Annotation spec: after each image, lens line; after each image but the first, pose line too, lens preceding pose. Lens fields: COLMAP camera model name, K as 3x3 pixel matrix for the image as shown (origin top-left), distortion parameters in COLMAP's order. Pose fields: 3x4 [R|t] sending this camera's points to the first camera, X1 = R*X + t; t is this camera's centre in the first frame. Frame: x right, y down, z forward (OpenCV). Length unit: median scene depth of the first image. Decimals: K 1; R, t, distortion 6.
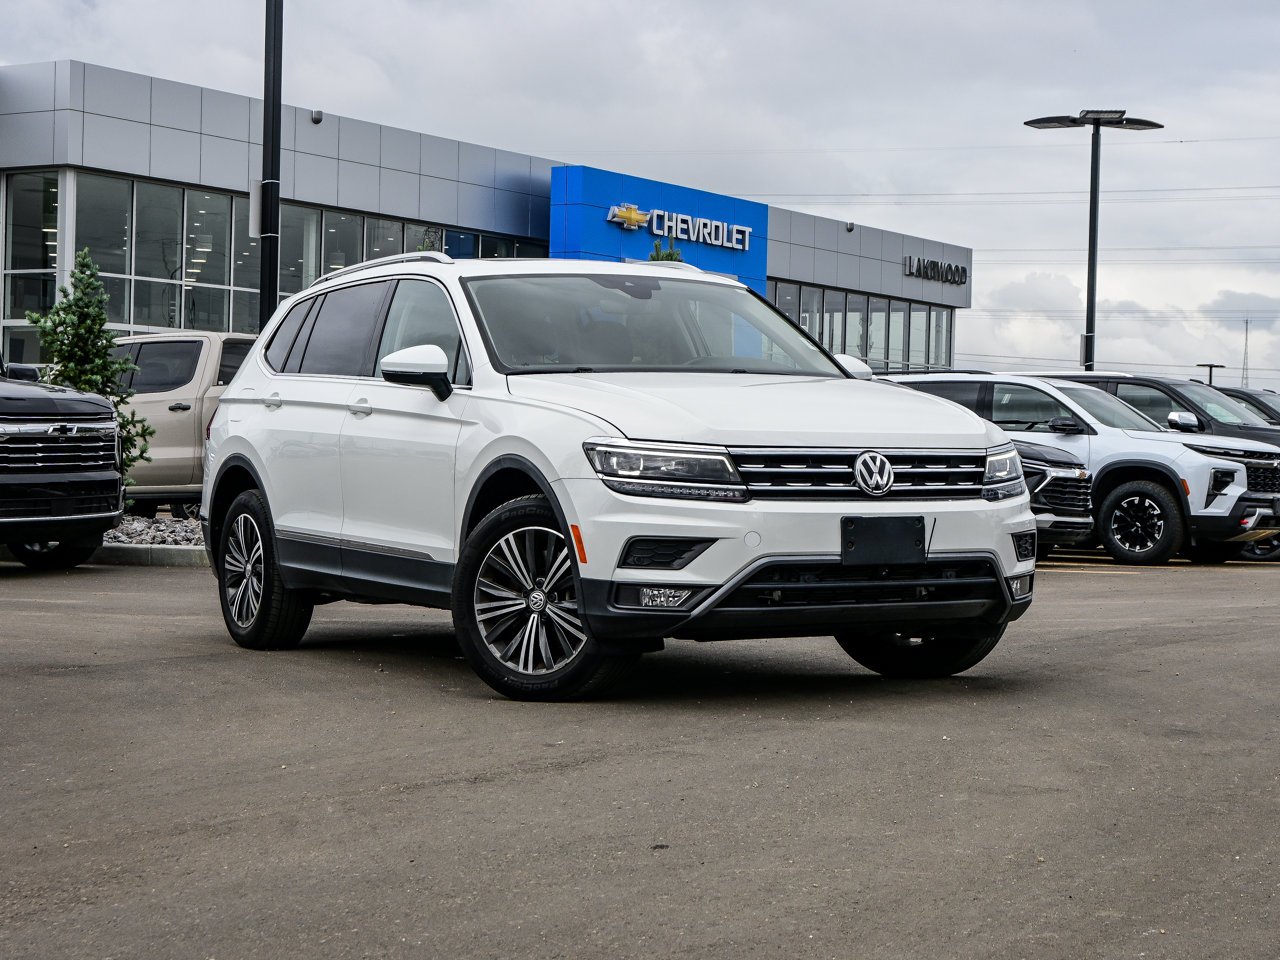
lens RADIAL K [[2635.0, 0, 640.0], [0, 2635.0, 480.0], [0, 0, 1]] dist [-0.013480, 0.171998]
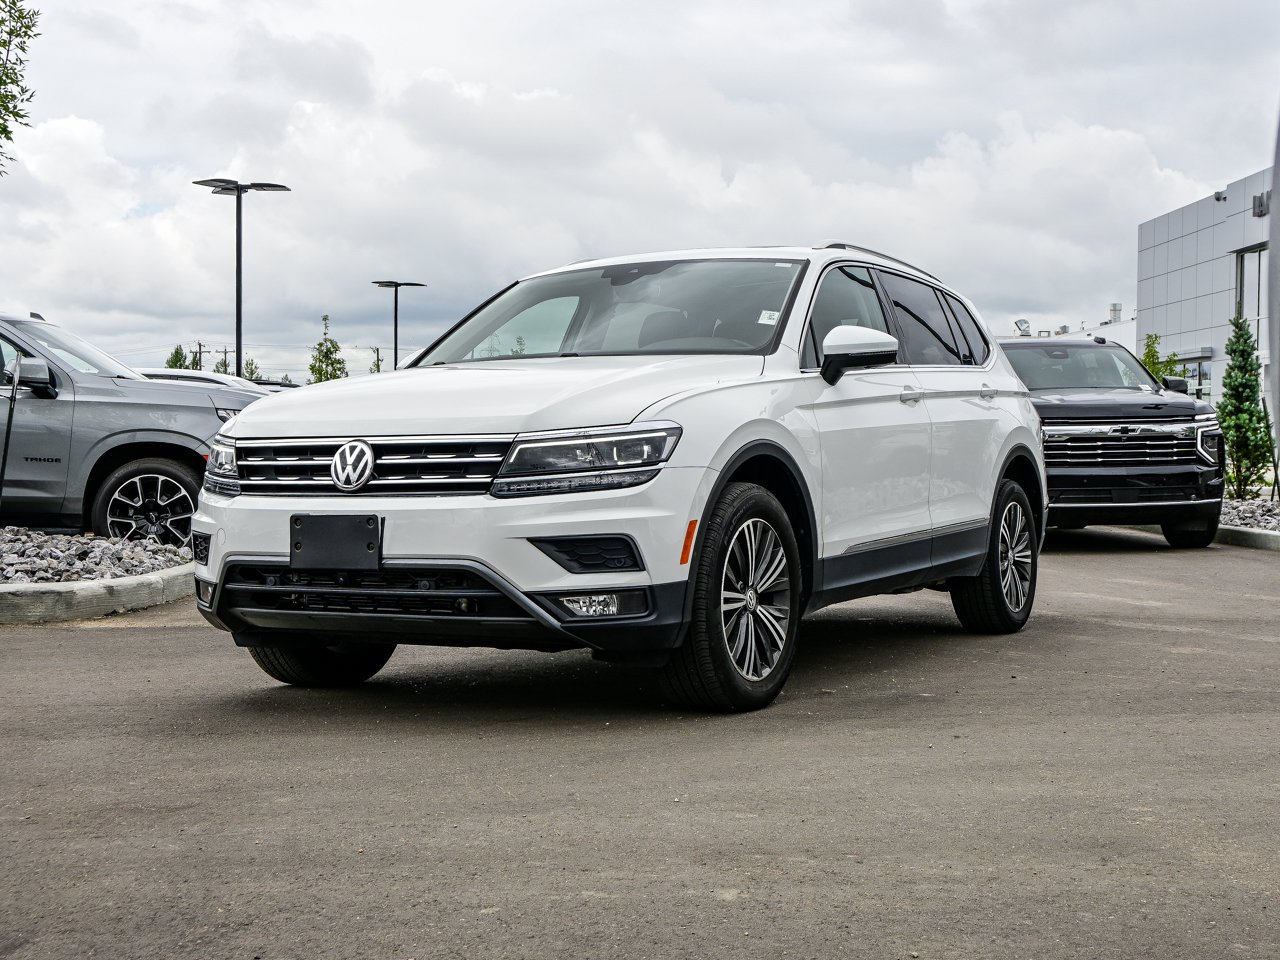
lens RADIAL K [[1722.7, 0, 640.0], [0, 1722.7, 480.0], [0, 0, 1]] dist [-0.010774, -0.004563]
pose [[0.536878, -0.003064, -0.843654, 0.623857], [0.006844, 0.999976, 0.000724, 0.002588], [0.843632, -0.006163, 0.536886, 0.770954]]
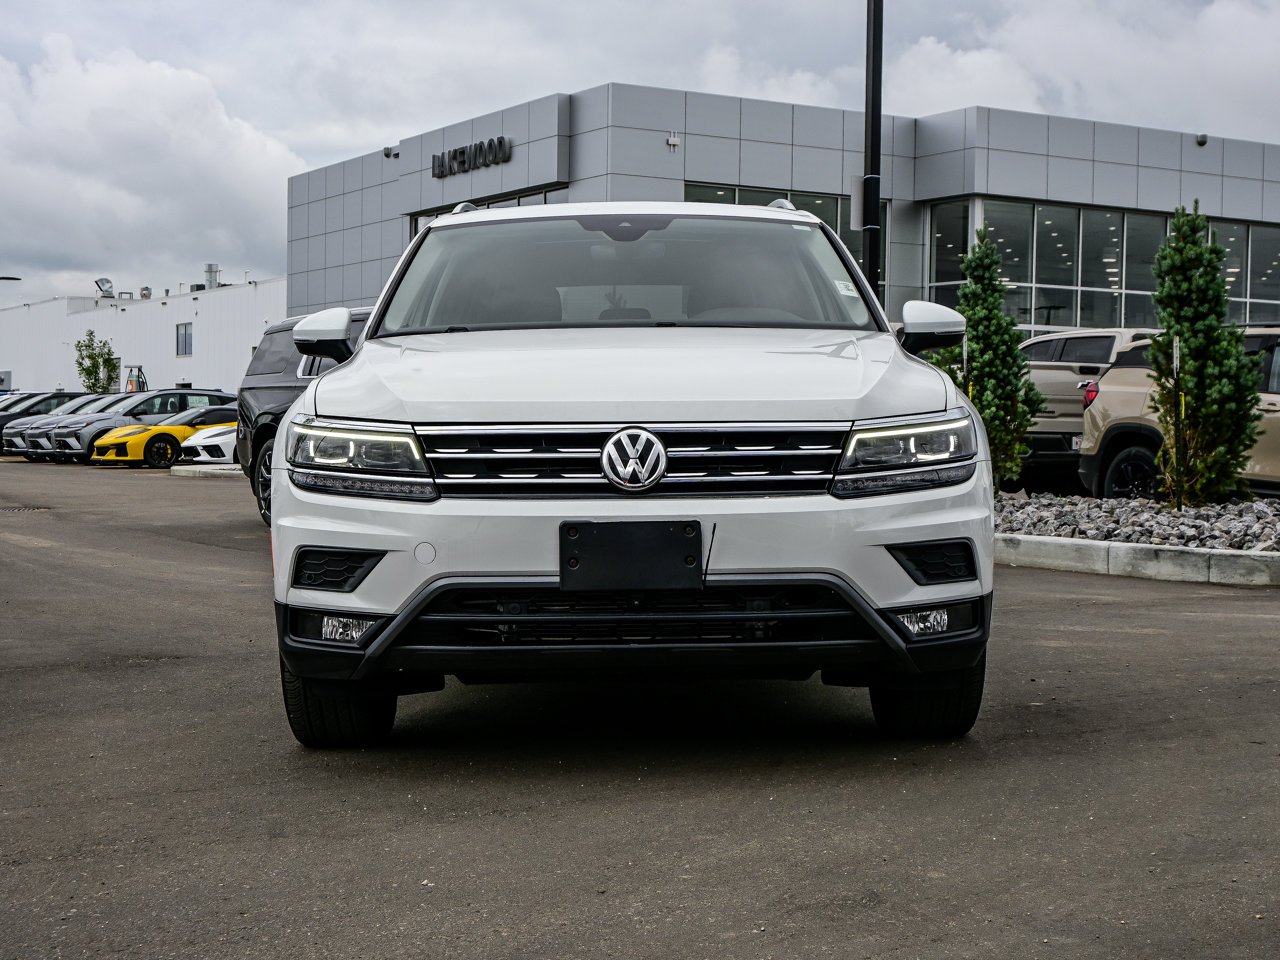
lens RADIAL K [[2006.3, 0, 640.0], [0, 2006.3, 480.0], [0, 0, 1]] dist [-0.088199, -0.023832]
pose [[0.882610, -0.002212, -0.470101, 0.339563], [0.008797, 0.999892, 0.011811, -0.003240], [0.470024, -0.014559, 0.882533, 0.530300]]
